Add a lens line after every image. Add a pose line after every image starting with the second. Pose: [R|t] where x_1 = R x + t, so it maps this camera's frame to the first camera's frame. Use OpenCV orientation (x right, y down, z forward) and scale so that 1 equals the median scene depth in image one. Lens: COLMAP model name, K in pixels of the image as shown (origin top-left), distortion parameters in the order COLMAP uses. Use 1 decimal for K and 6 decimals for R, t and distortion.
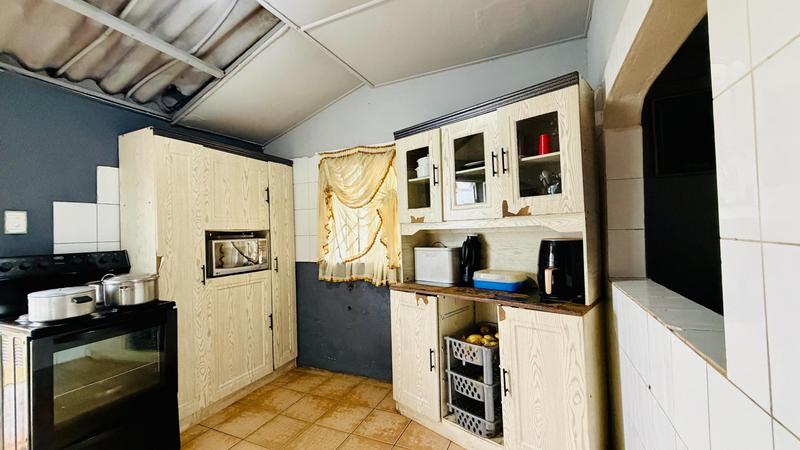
lens RADIAL K [[315.0, 0, 398.9], [0, 315.0, 226.0], [0, 0, 1]] dist [-0.006640, -0.000222]
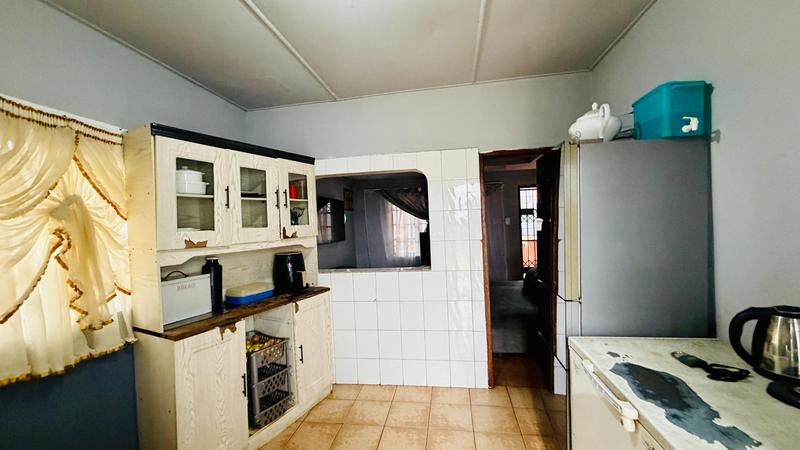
lens RADIAL K [[315.0, 0, 398.9], [0, 315.0, 226.0], [0, 0, 1]] dist [-0.006640, -0.000222]
pose [[-0.261238, 0.031245, 0.964769, -0.902959], [0.039898, 0.998971, -0.021549, -0.029709], [-0.964449, 0.032863, -0.262216, 0.708466]]
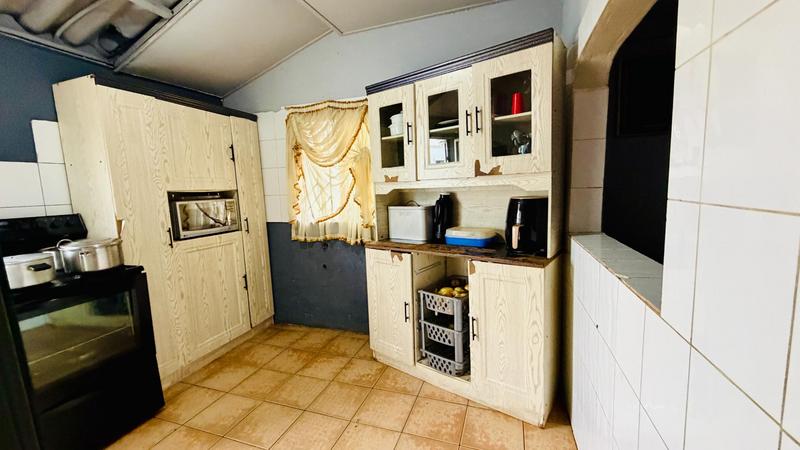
lens RADIAL K [[315.0, 0, 398.9], [0, 315.0, 226.0], [0, 0, 1]] dist [-0.006640, -0.000222]
pose [[0.995543, -0.018614, 0.092457, -0.012805], [0.006059, 0.990928, 0.134259, -0.005795], [-0.094117, -0.133100, 0.986624, -0.011286]]
